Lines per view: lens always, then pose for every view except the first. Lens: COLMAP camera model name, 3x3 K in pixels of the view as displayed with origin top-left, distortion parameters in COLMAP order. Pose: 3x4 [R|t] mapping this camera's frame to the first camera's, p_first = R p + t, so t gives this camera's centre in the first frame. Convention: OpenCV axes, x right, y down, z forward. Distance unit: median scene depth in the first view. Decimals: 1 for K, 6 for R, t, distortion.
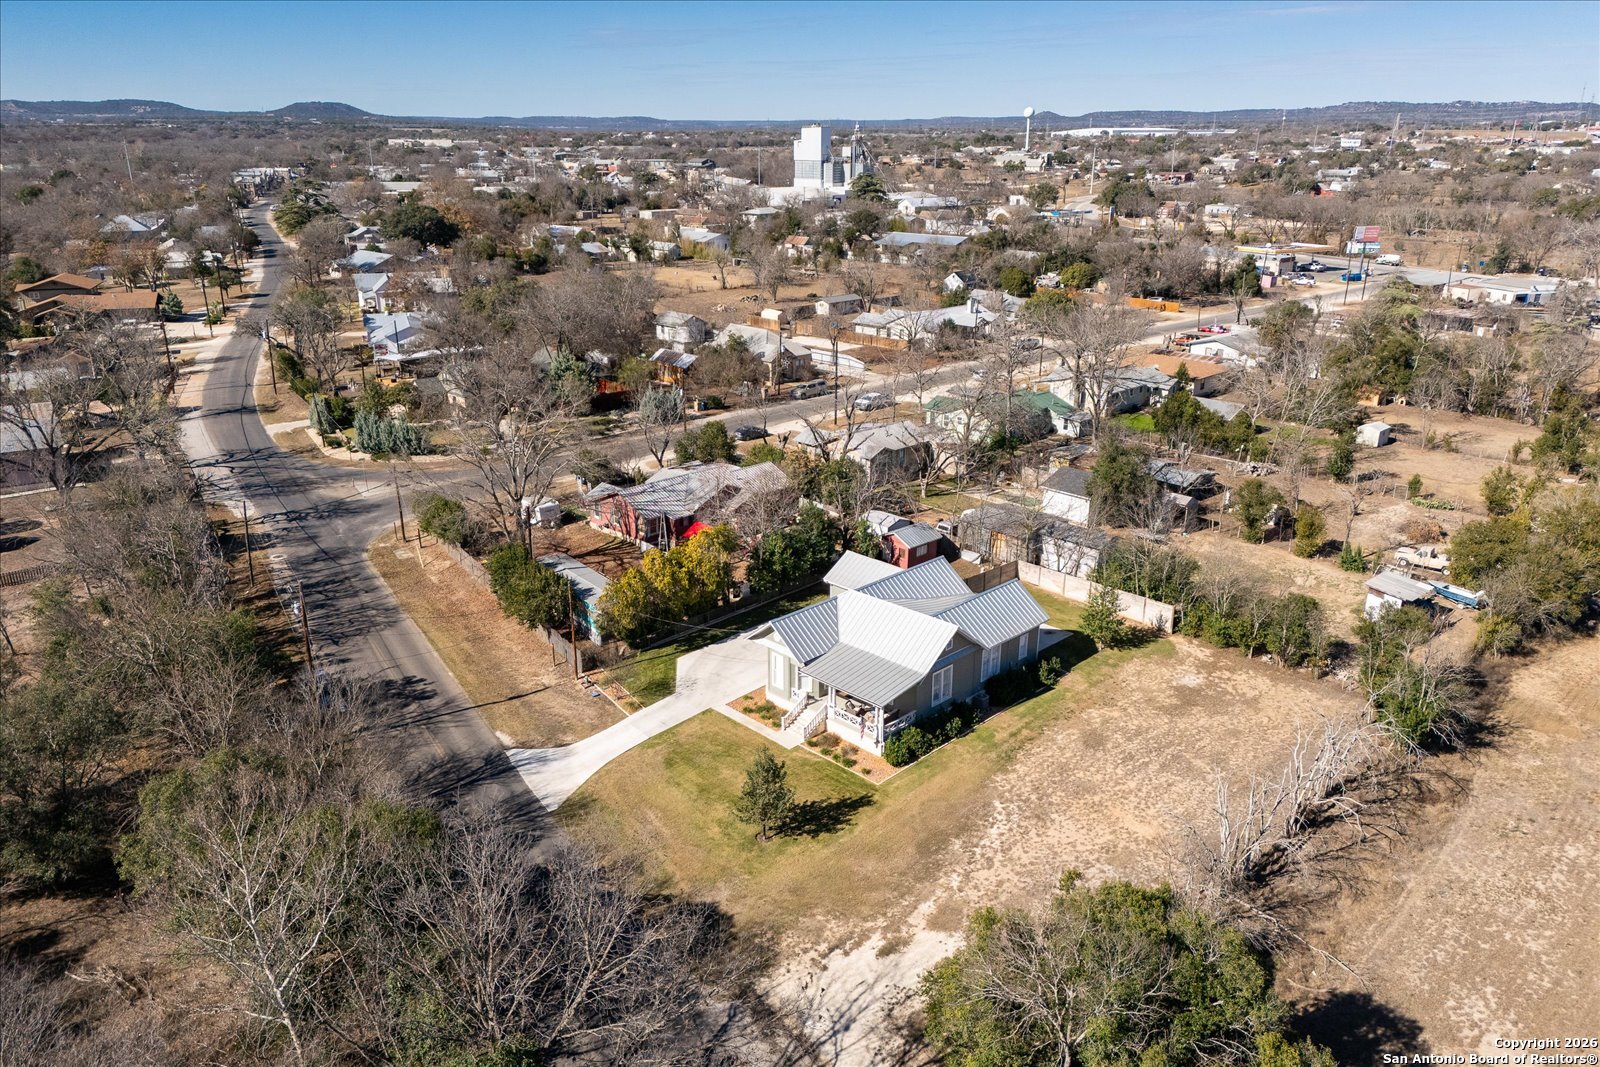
lens RADIAL K [[1163.5, 0, 813.5], [0, 1163.5, 531.0], [0, 0, 1]] dist [0.090014, -0.110058]
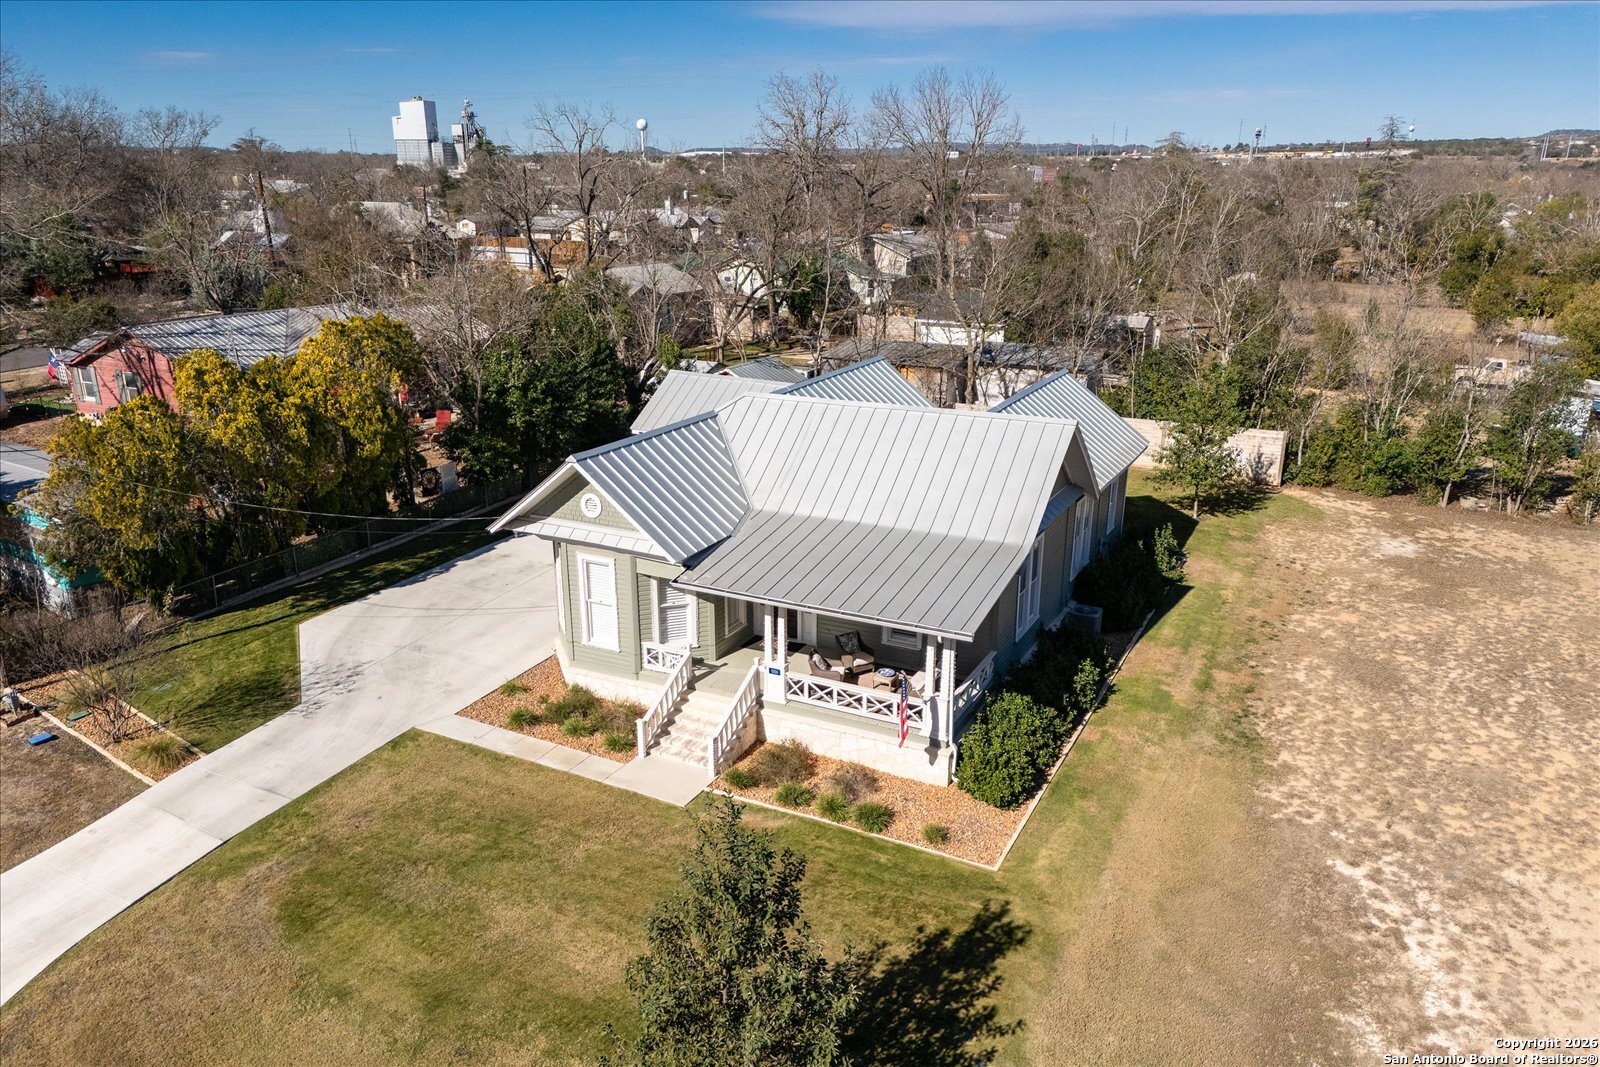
lens RADIAL K [[1172.3, 0, 805.4], [0, 1172.3, 576.4], [0, 0, 1]] dist [0.098917, -0.140965]
pose [[0.953758, -0.101542, 0.282904, -0.063672], [0.098773, 0.994819, 0.024074, 0.096560], [-0.283882, 0.004982, 0.958846, 0.551607]]
